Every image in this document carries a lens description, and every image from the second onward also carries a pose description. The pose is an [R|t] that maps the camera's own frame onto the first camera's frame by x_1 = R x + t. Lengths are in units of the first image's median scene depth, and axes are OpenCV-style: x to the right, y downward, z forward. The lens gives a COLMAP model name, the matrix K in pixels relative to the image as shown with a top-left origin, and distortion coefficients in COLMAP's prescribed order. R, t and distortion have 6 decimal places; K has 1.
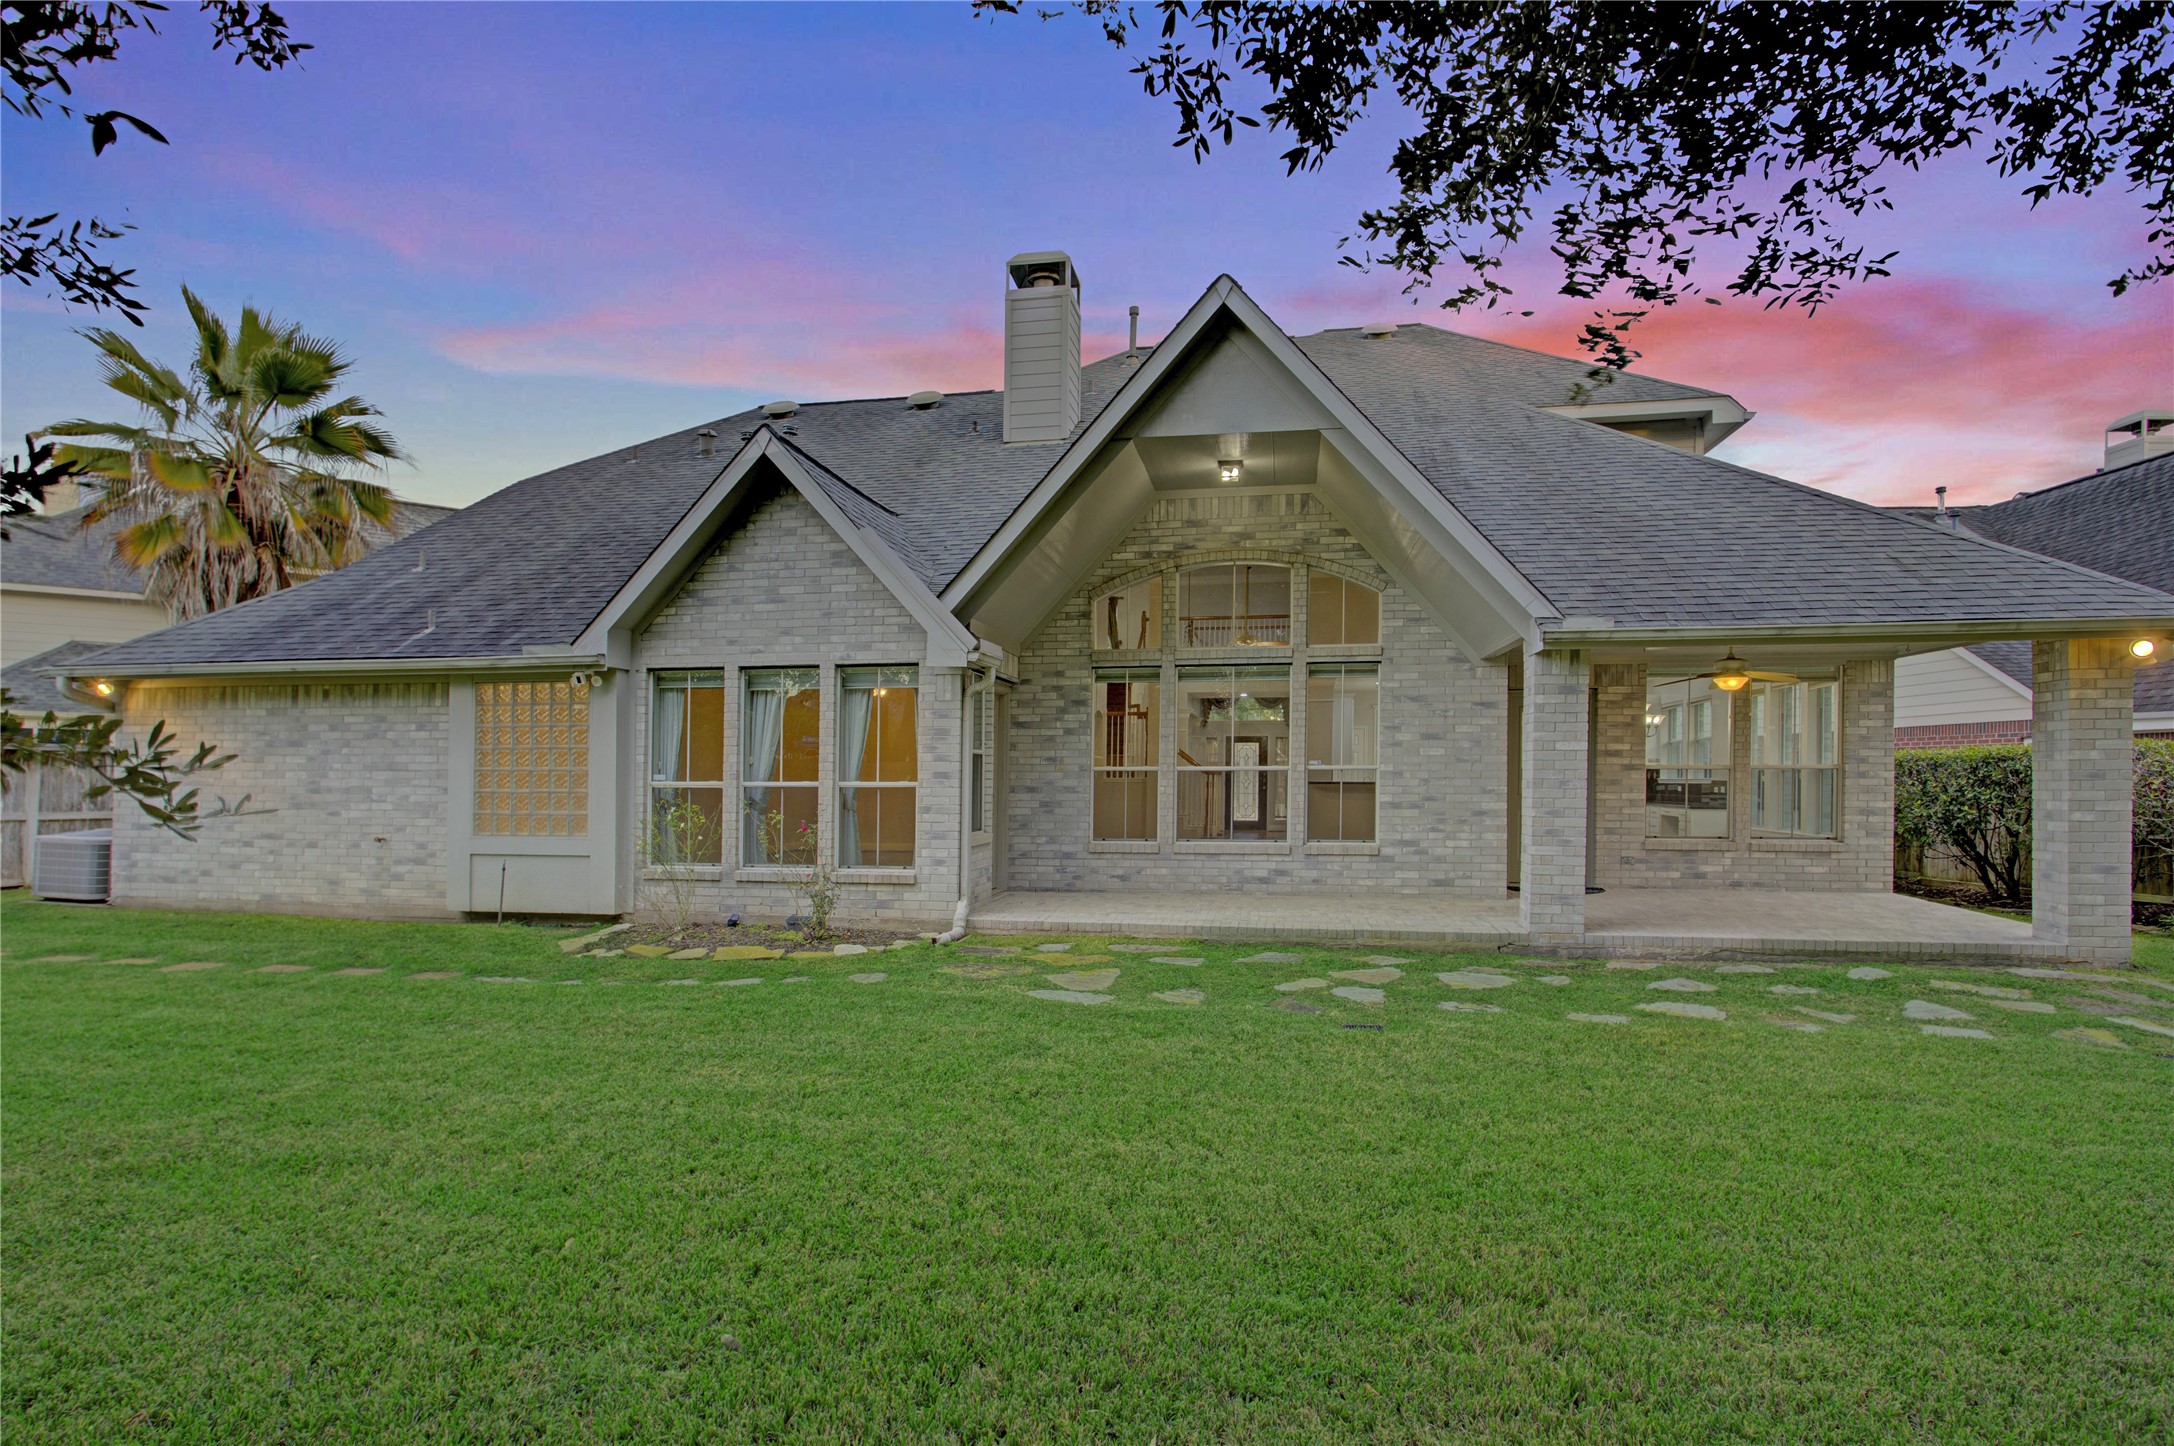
lens RADIAL K [[1141.1, 0, 1087.6], [0, 1141.1, 770.1], [0, 0, 1]] dist [-0.001232, 0.000157]
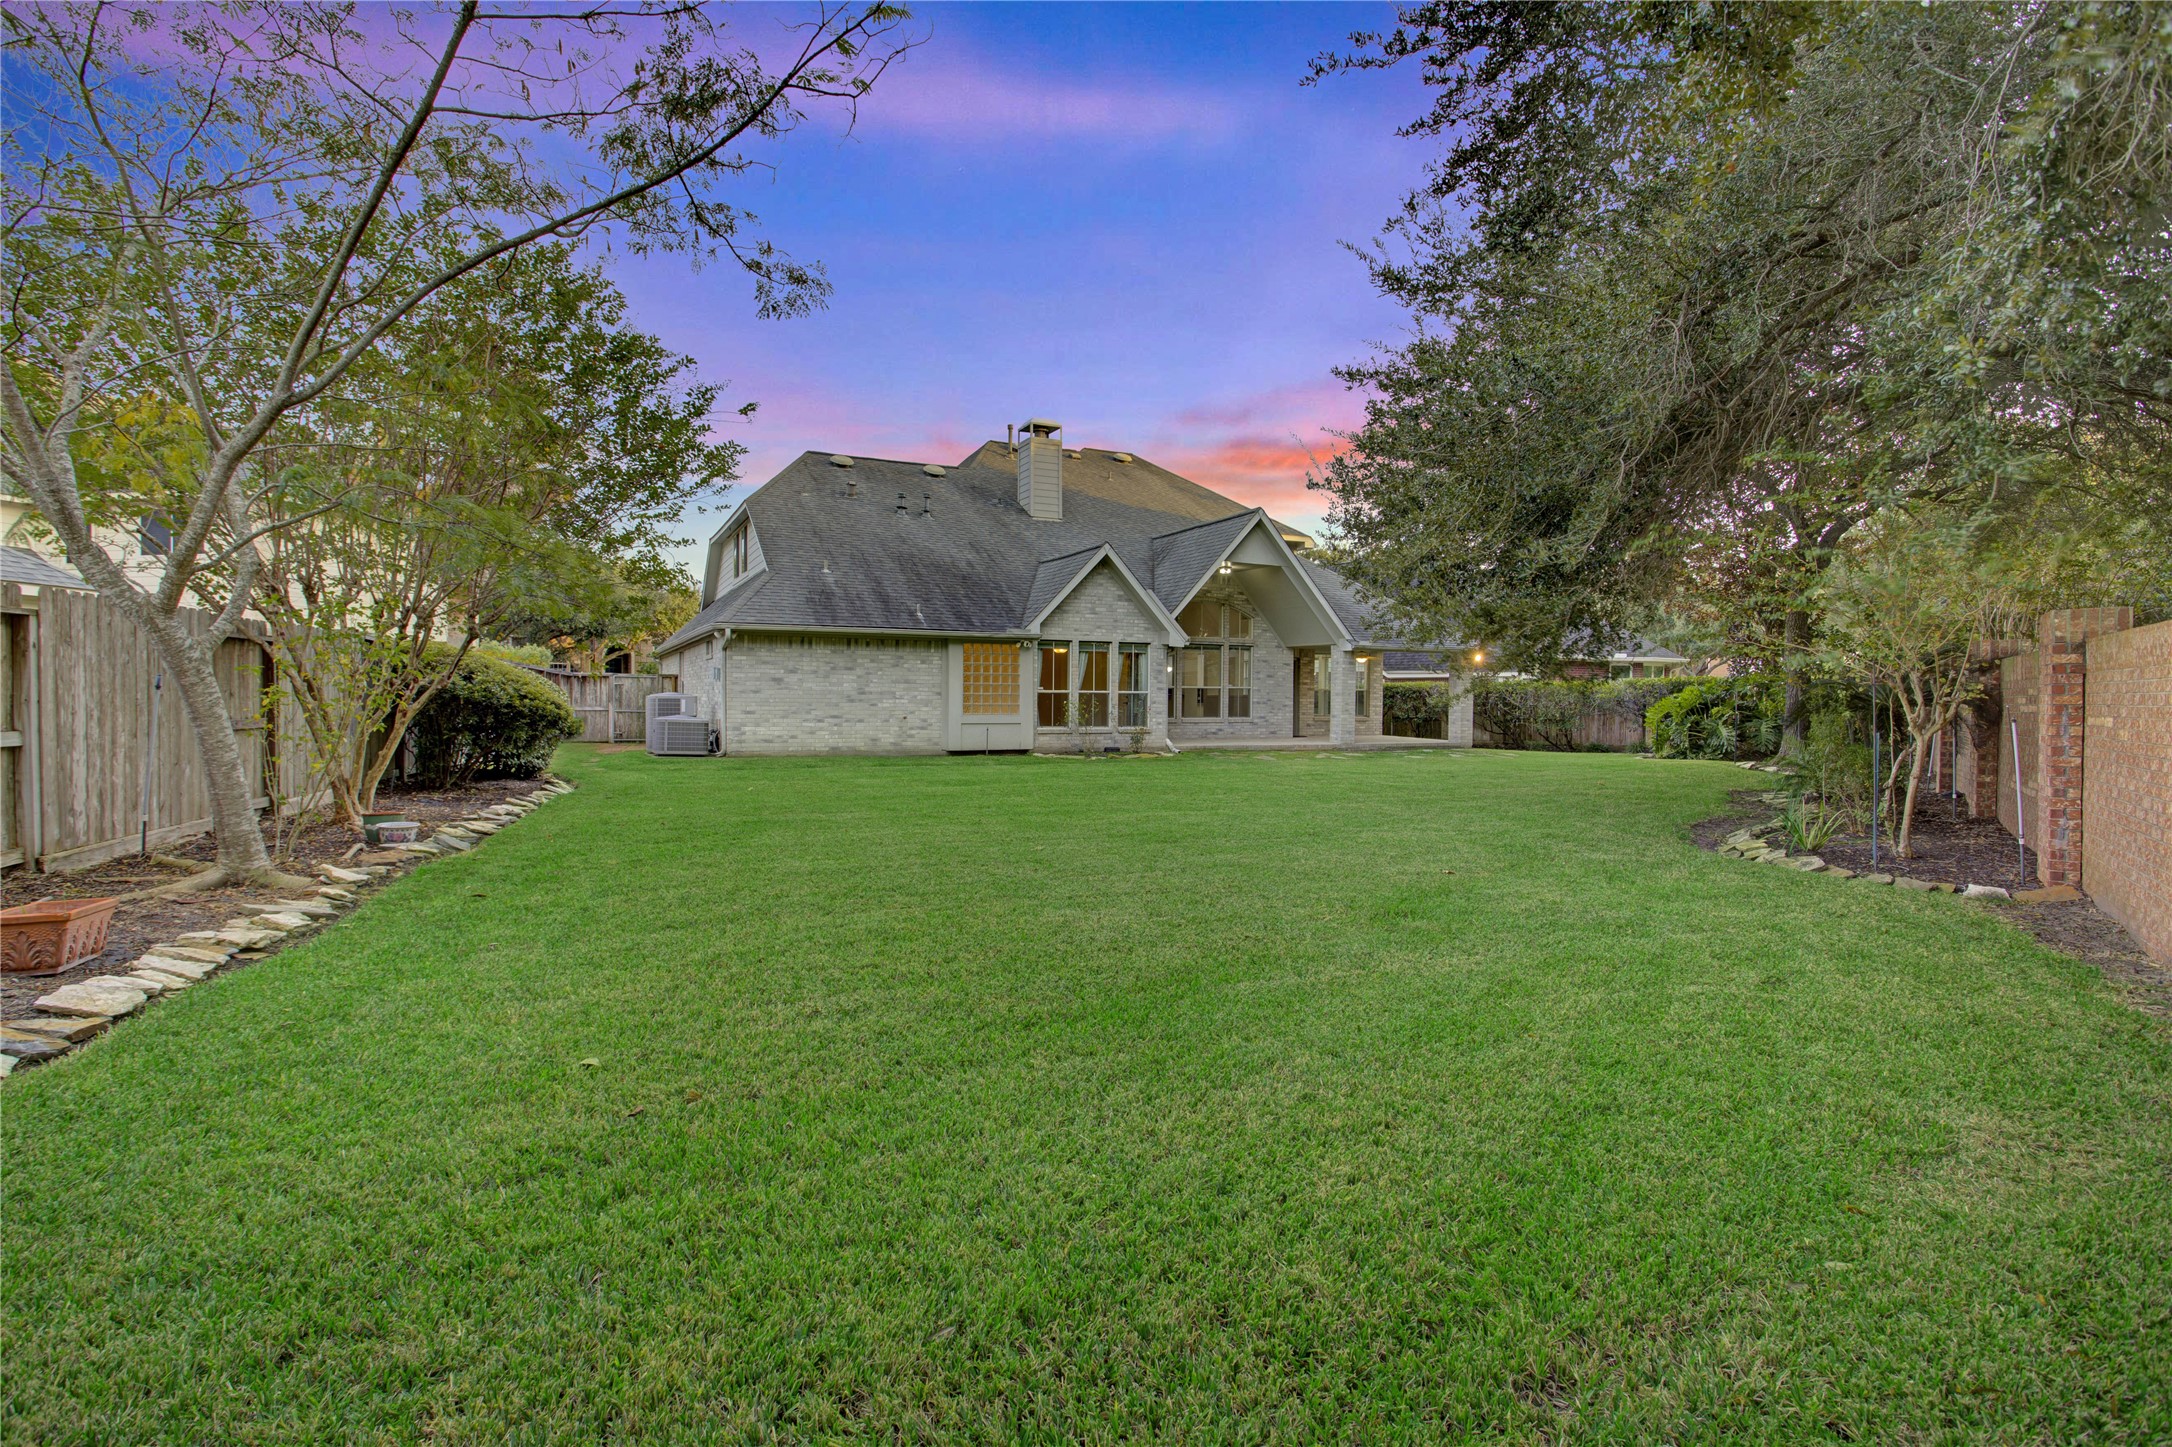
lens RADIAL K [[1092.3, 0, 1071.9], [0, 1092.3, 717.1], [0, 0, 1]] dist [-0.002619, 0.000393]
pose [[0.813218, -0.004300, 0.581943, -1.459480], [-0.009278, 0.999750, 0.020352, 0.017155], [-0.581885, -0.021950, 0.812975, -0.730195]]
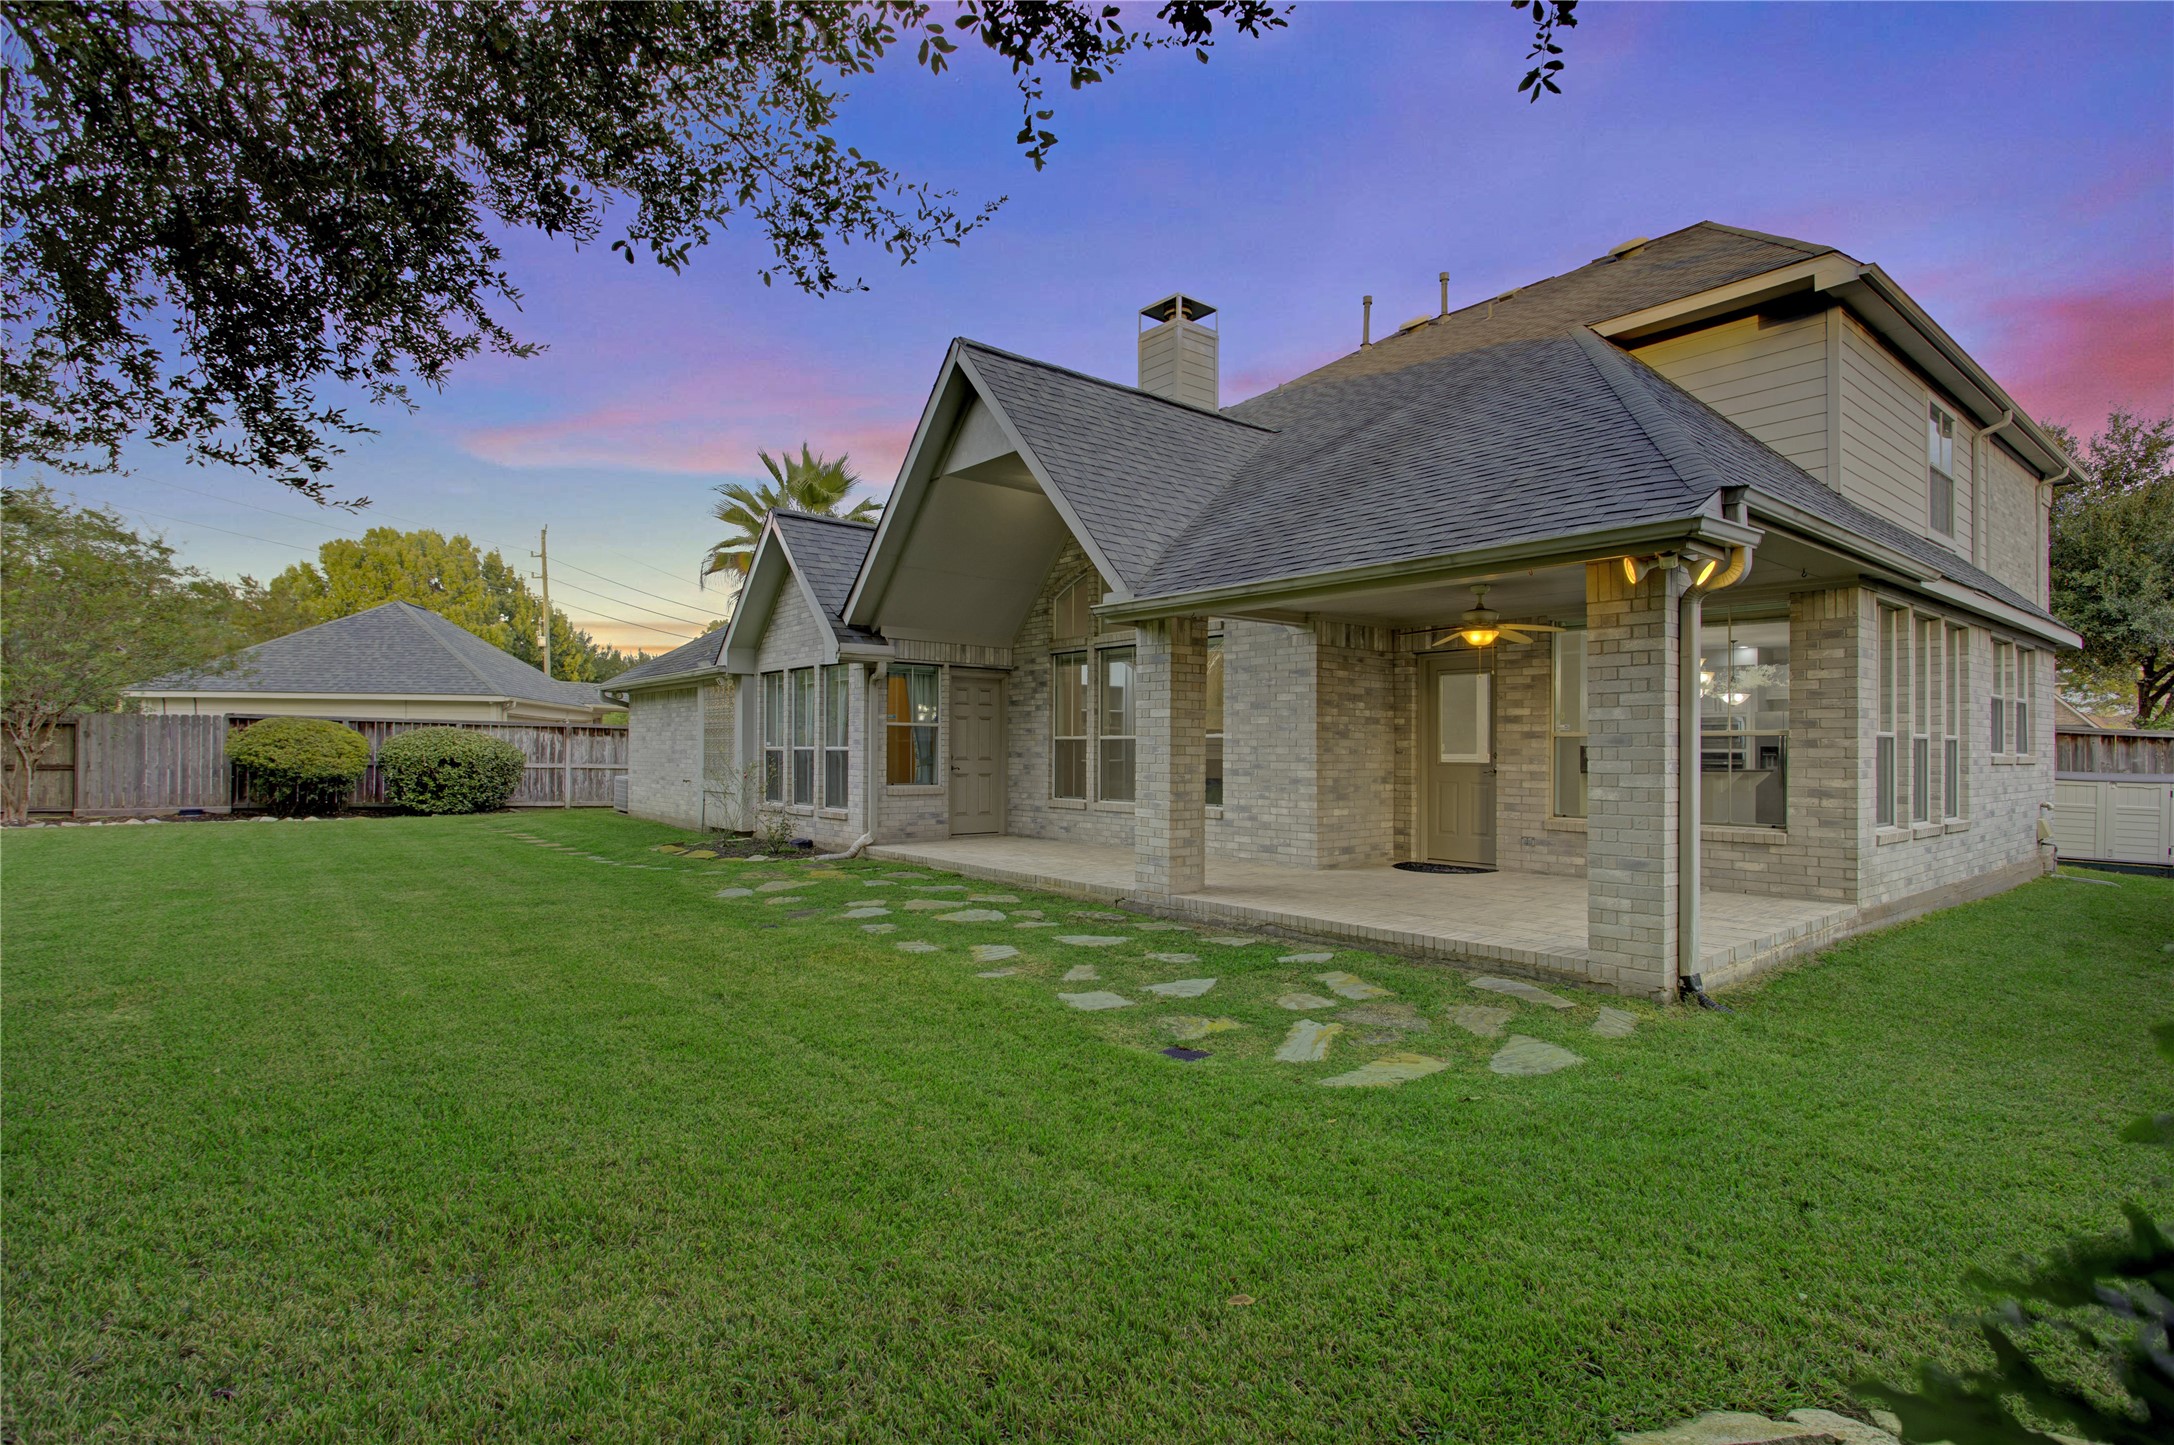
lens RADIAL K [[1055.6, 0, 1083.3], [0, 1055.6, 730.0], [0, 0, 1]] dist [-0.004832, 0.000216]
pose [[0.769431, -0.007035, -0.638691, 0.761968], [-0.002119, 0.999906, -0.013566, 0.005737], [0.638726, 0.011792, 0.769344, 0.165345]]
